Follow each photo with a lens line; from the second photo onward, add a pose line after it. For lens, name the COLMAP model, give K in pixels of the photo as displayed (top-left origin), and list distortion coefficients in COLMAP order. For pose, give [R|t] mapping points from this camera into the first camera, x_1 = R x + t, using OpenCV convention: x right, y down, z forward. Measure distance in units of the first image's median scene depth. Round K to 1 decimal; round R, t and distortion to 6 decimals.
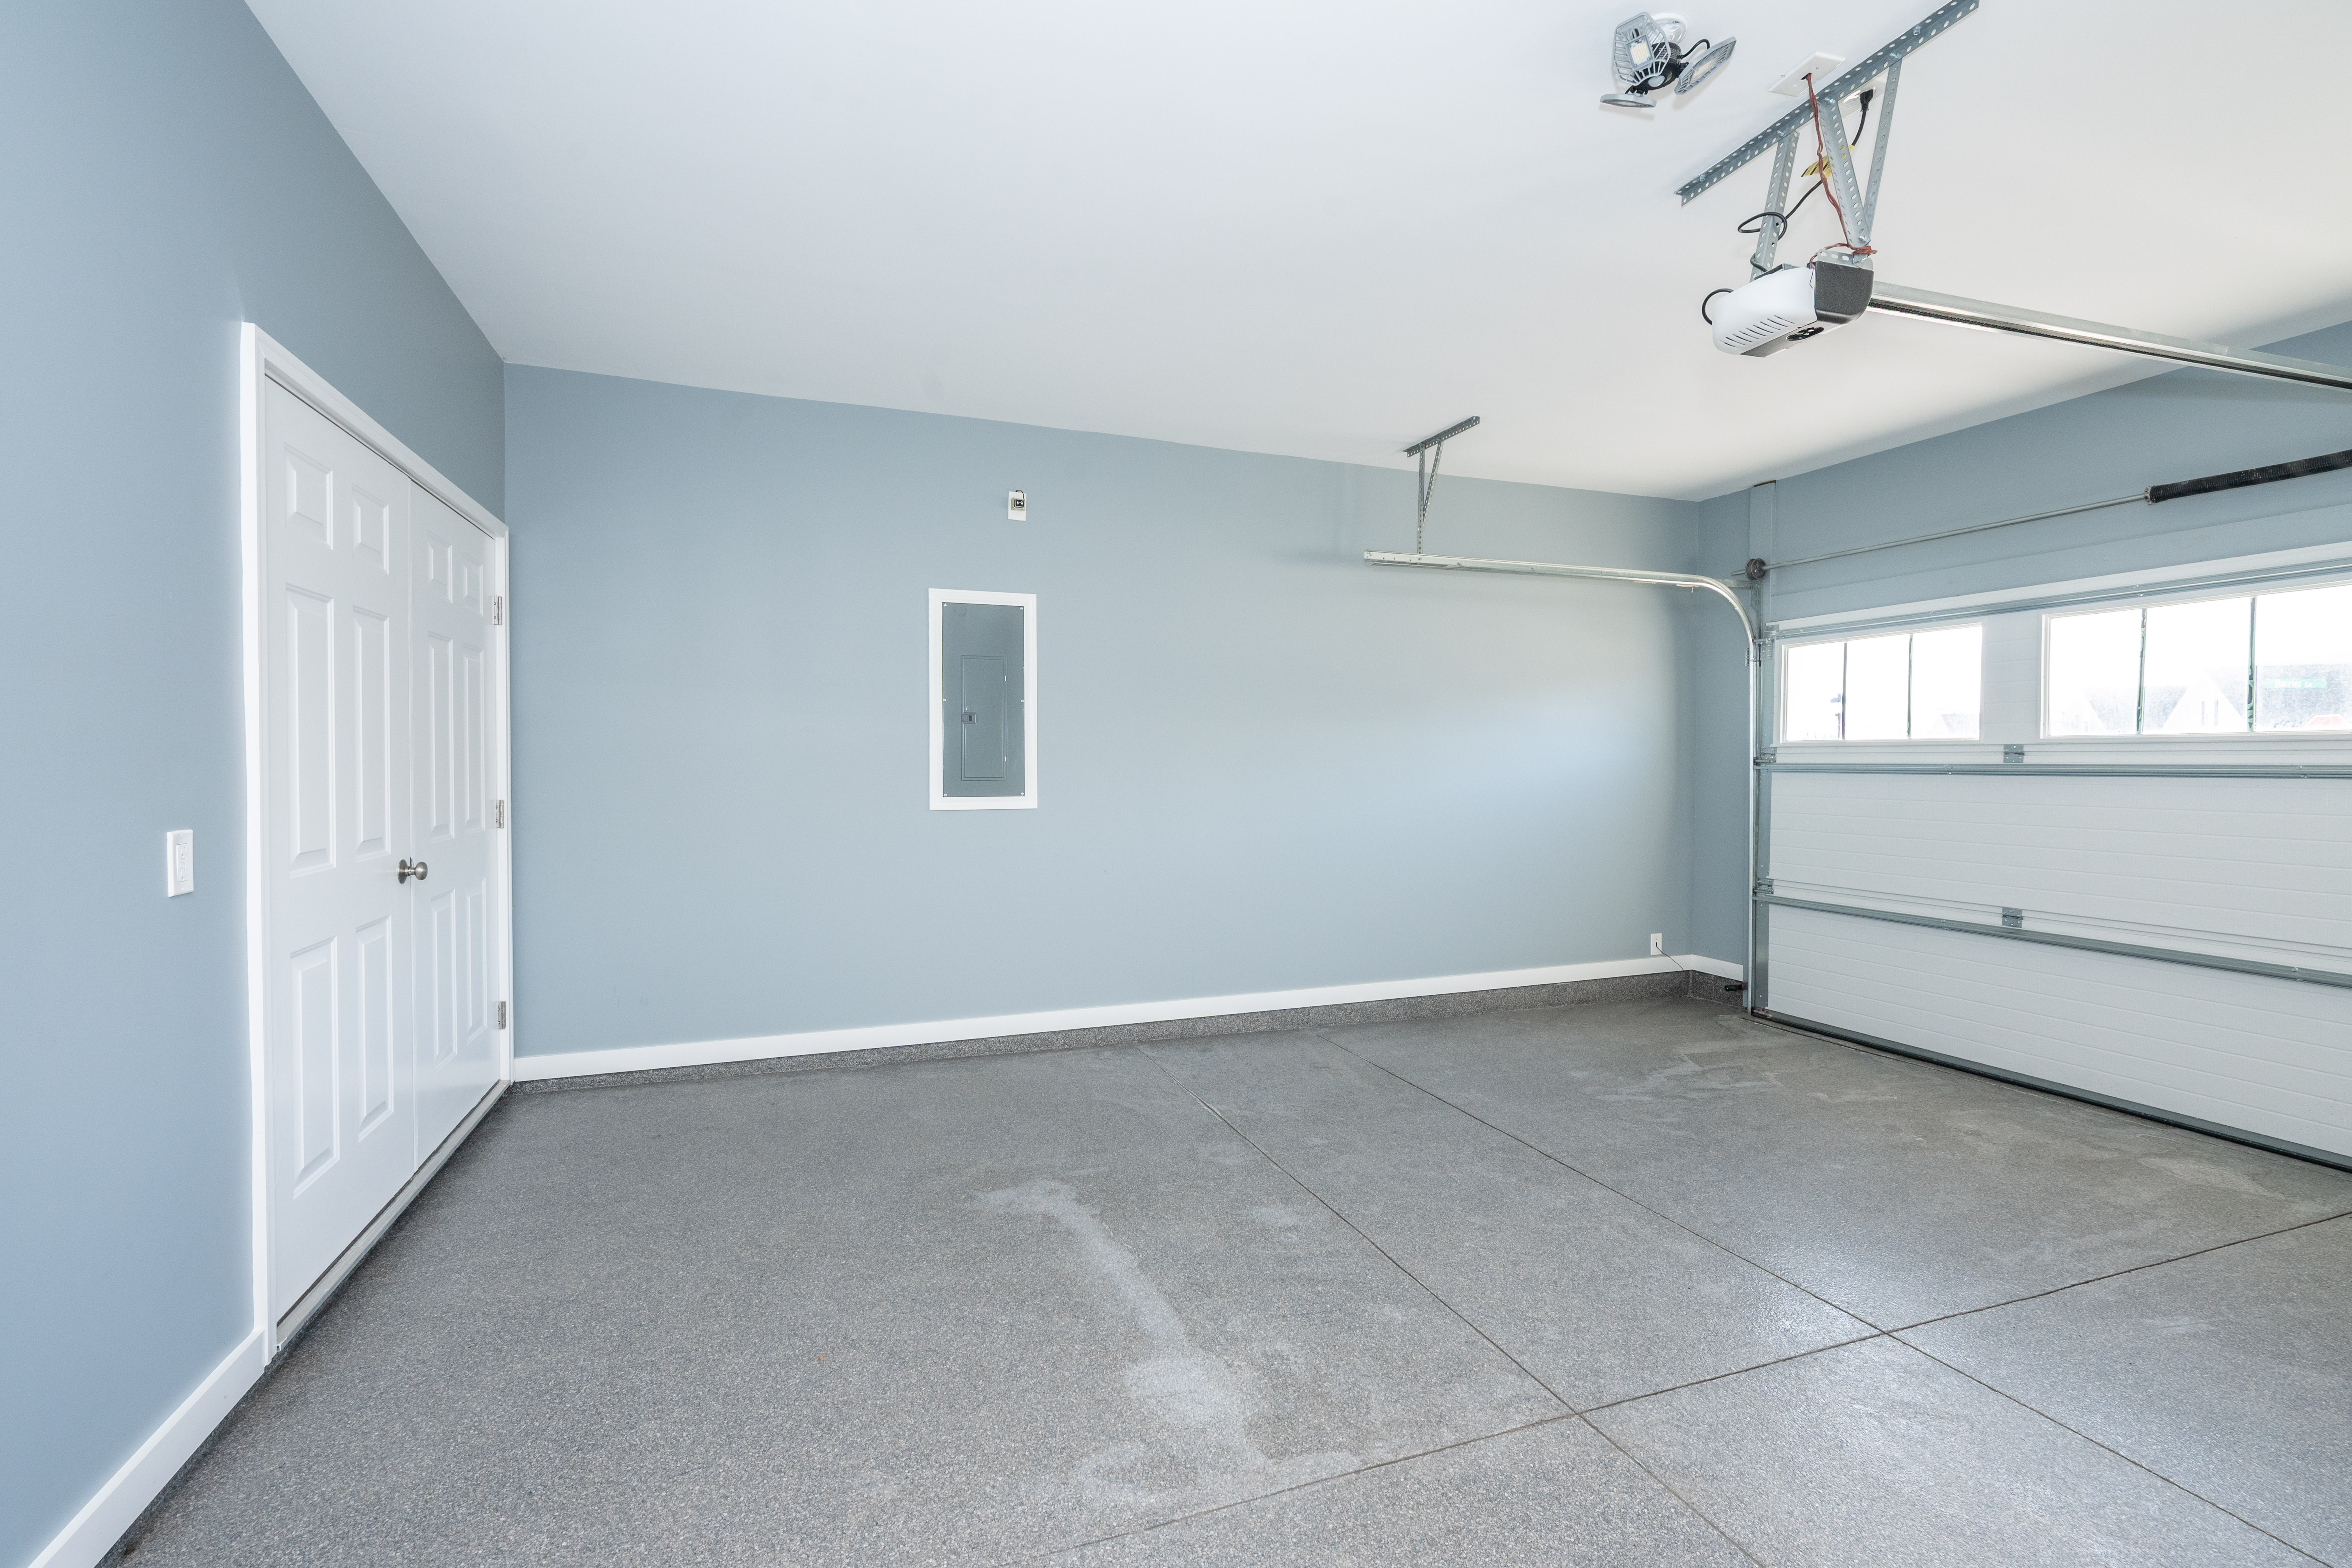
lens RADIAL K [[1038.5, 0, 1176.7], [0, 1038.5, 775.7], [0, 0, 1]] dist [-0.001128, 0.000062]
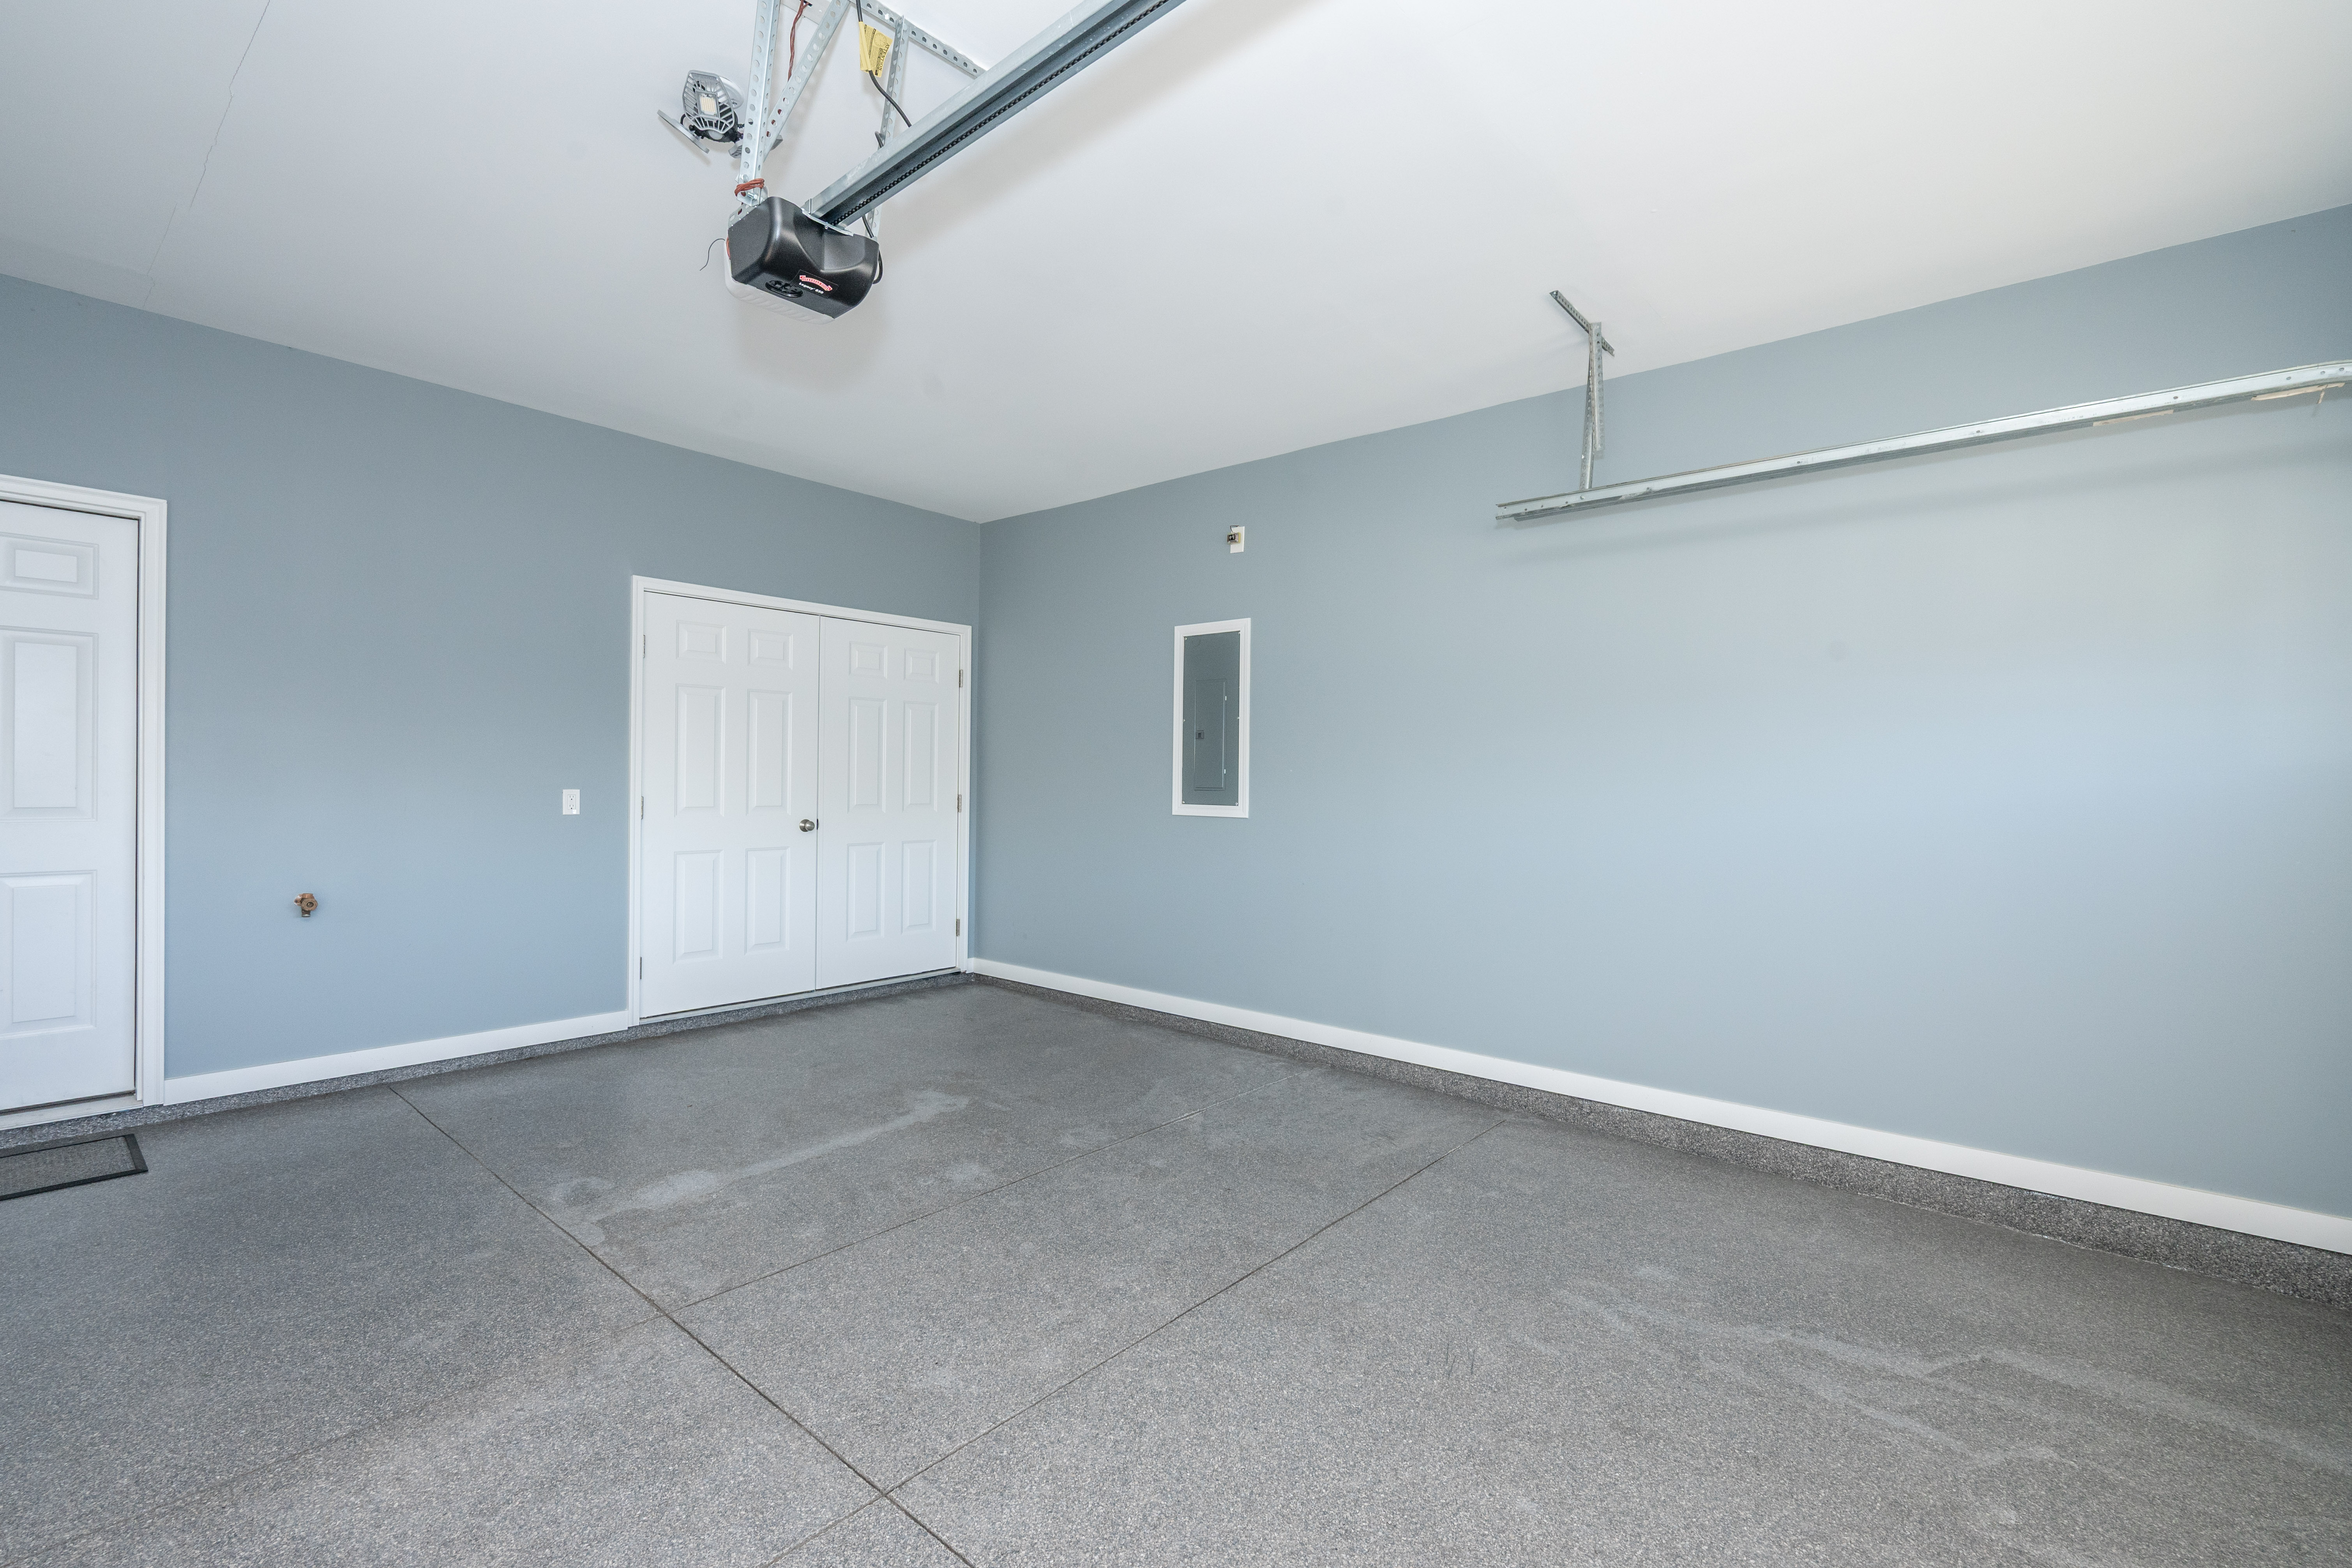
lens RADIAL K [[1038.5, 0, 1176.7], [0, 1038.5, 775.7], [0, 0, 1]] dist [-0.001128, 0.000062]
pose [[0.479599, 0.002686, -0.877483, 0.935167], [-0.027796, 0.999540, -0.012133, 0.004103], [0.877047, 0.030210, 0.479453, 0.514094]]
